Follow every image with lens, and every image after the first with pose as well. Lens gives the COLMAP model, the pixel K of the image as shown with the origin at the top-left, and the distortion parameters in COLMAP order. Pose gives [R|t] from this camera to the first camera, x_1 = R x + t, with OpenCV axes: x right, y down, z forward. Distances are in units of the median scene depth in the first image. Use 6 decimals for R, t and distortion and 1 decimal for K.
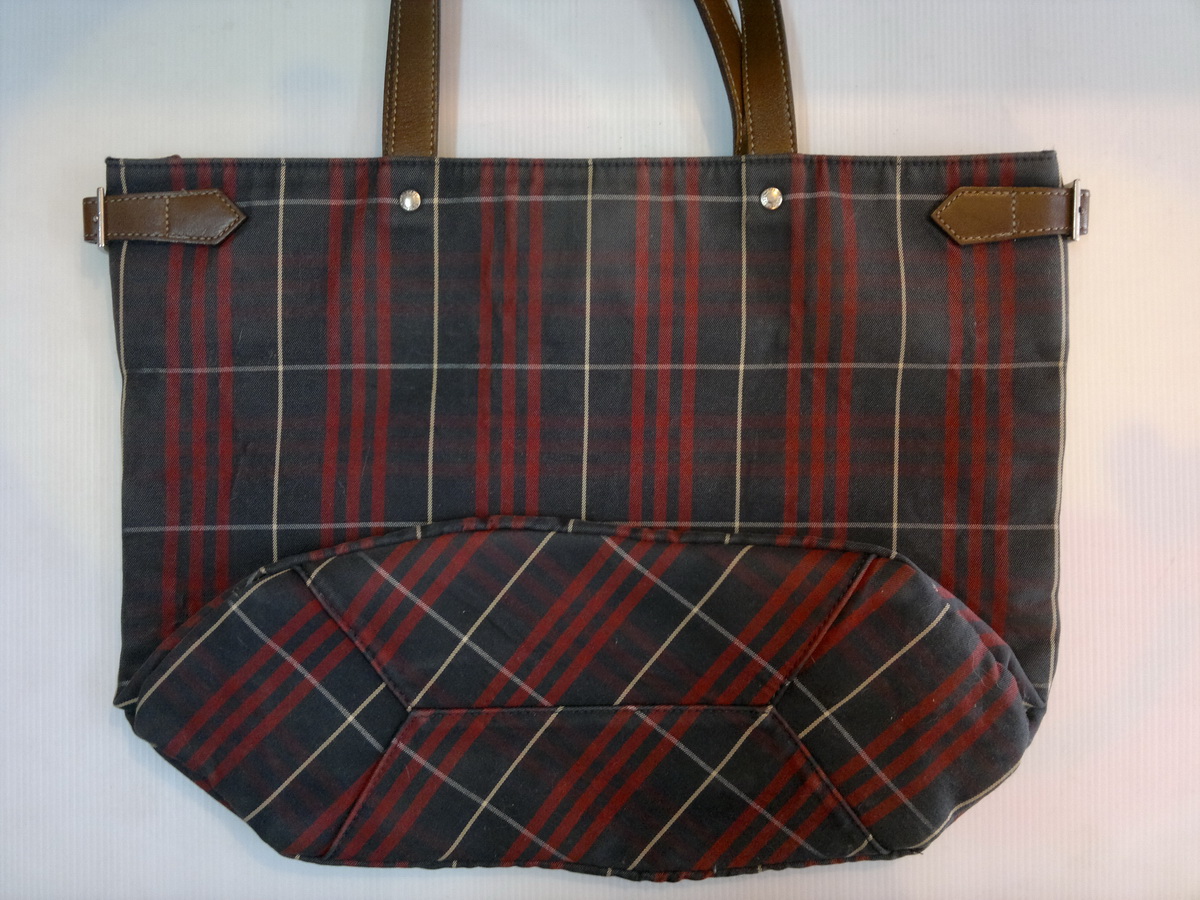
lens RADIAL K [[1354.0, 0, 600.0], [0, 1354.0, 450.0], [0, 0, 1]] dist [0.008020, -0.890778]
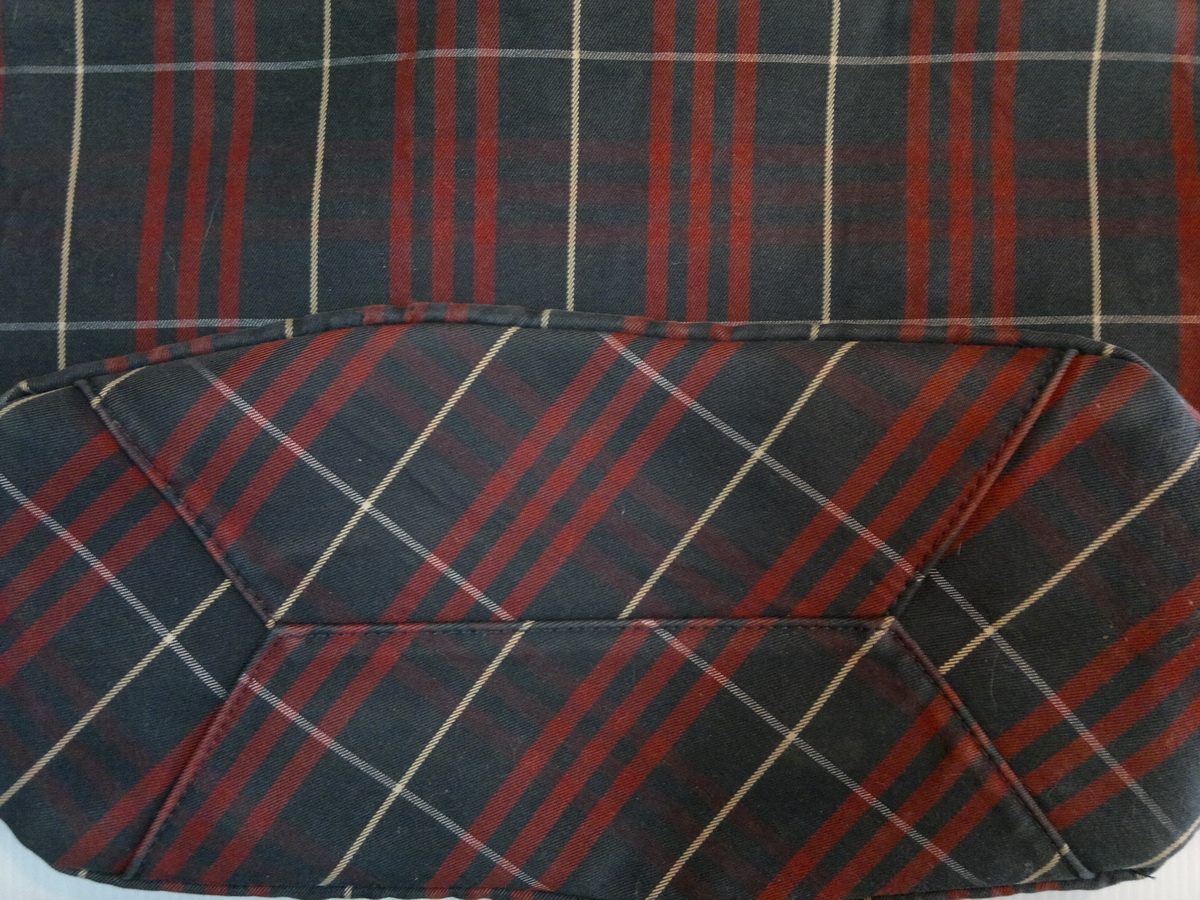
lens RADIAL K [[1353.9, 0, 607.5], [0, 1353.9, 450.0], [0, 0, 1]] dist [0.043216, -0.585524]
pose [[0.999932, 0.002776, -0.011299, 0.011937], [-0.002860, 0.999968, -0.007448, 0.119878], [0.011278, 0.007479, 0.999908, 0.412289]]
